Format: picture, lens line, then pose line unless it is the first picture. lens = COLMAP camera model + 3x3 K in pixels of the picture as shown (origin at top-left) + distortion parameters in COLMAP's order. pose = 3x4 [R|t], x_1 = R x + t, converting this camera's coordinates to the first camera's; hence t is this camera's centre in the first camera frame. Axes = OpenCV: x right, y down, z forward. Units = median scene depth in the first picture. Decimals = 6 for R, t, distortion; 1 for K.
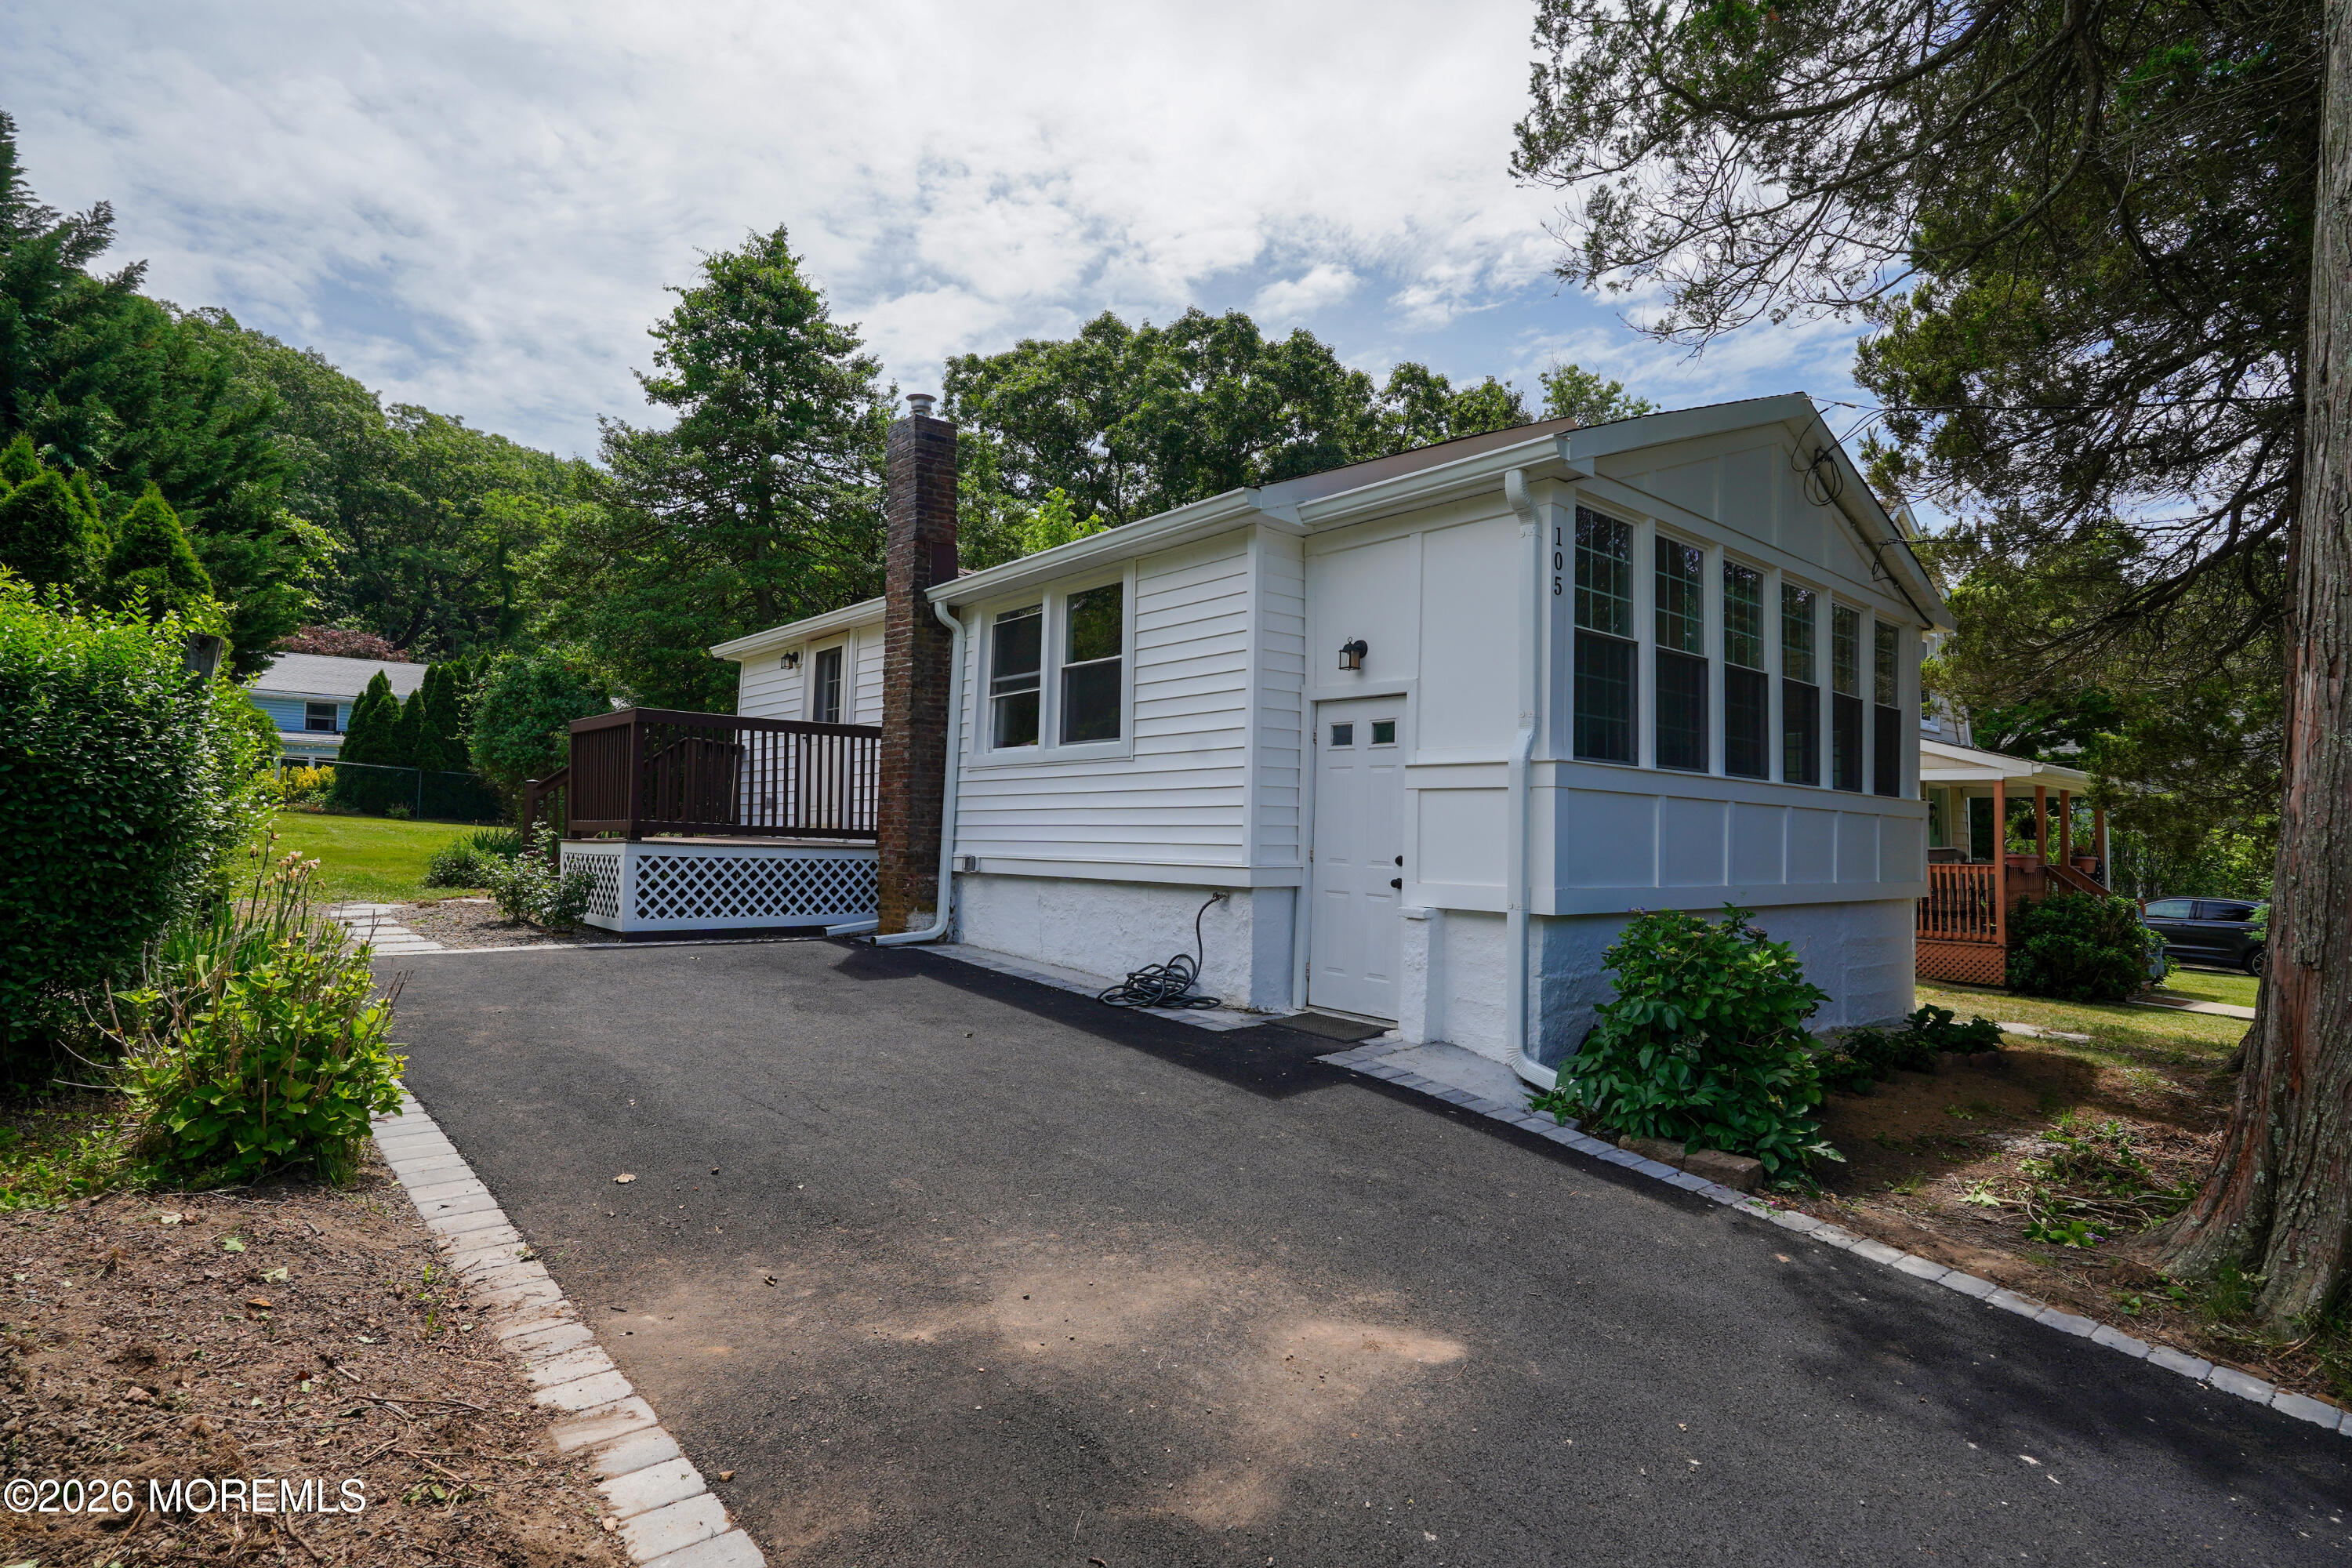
lens RADIAL K [[1229.2, 0, 1171.1], [0, 1229.2, 788.6], [0, 0, 1]] dist [-0.004429, 0.008113]
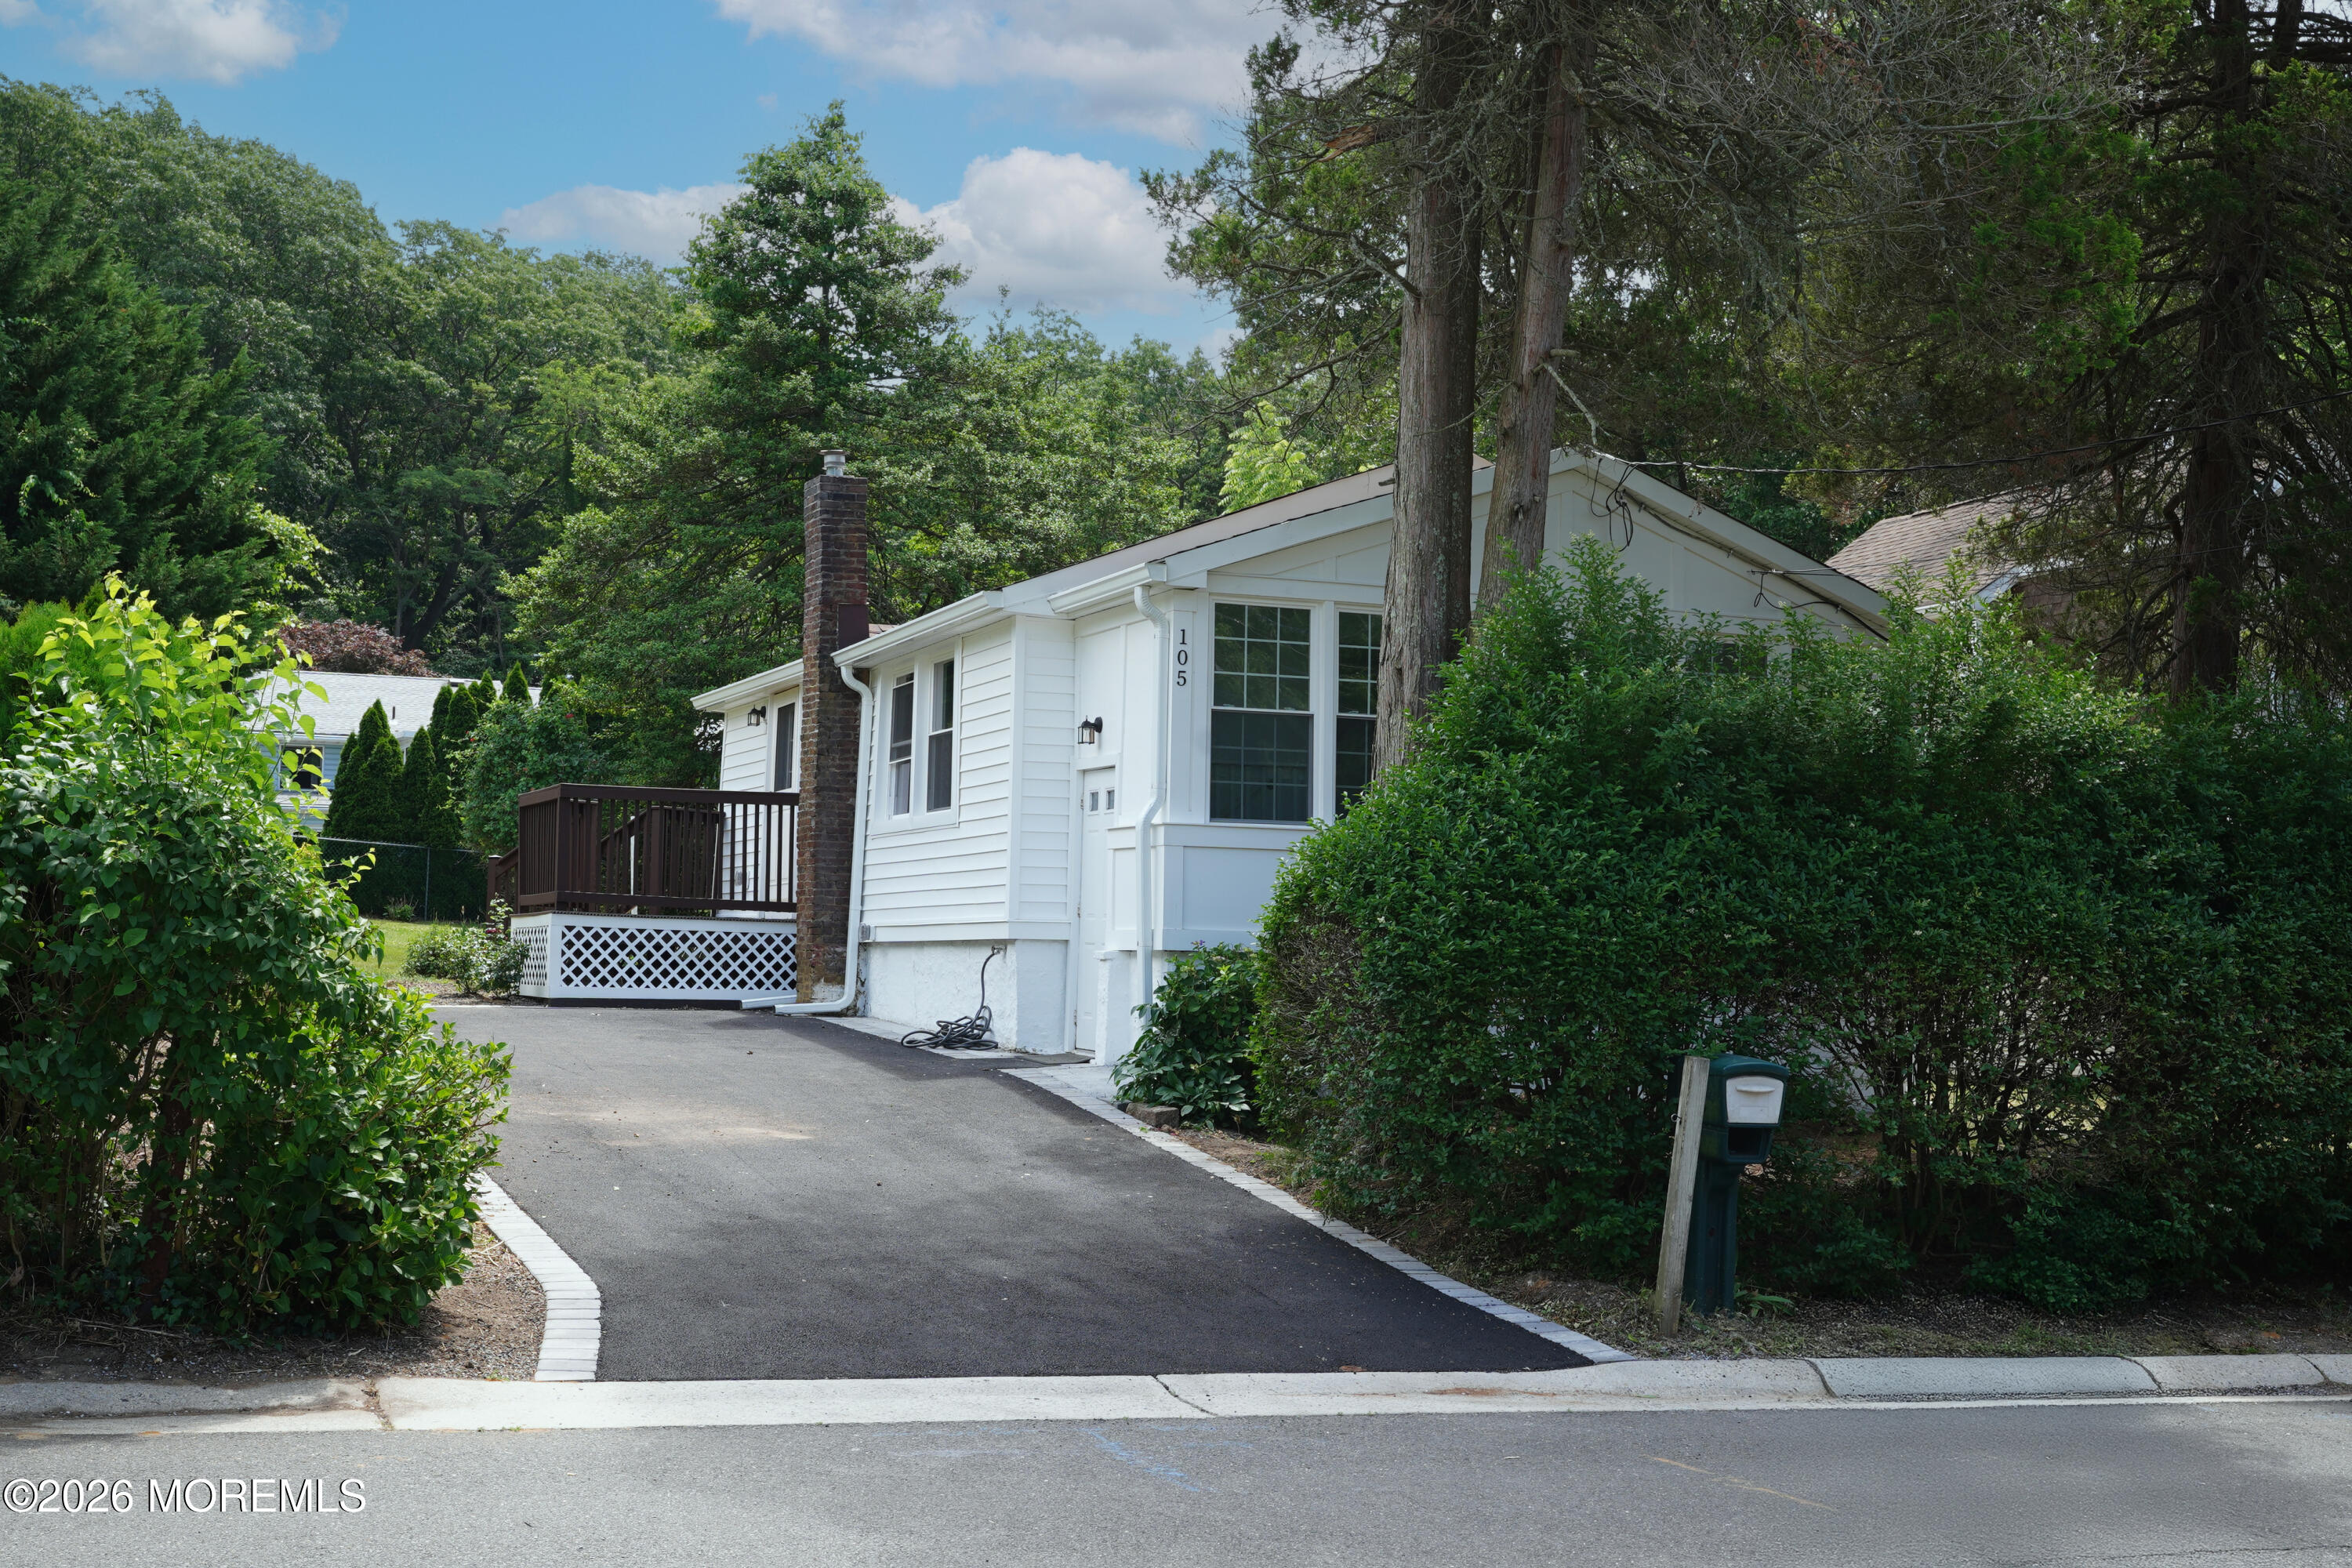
lens RADIAL K [[3042.4, 0, 1176.0], [0, 3042.4, 784.0], [0, 0, 1]] dist [0.001834, 0.014691]
pose [[0.947598, -0.022201, -0.318692, 0.759470], [0.012793, 0.999419, -0.031582, 0.019656], [0.319208, 0.025850, 0.947332, -1.101592]]
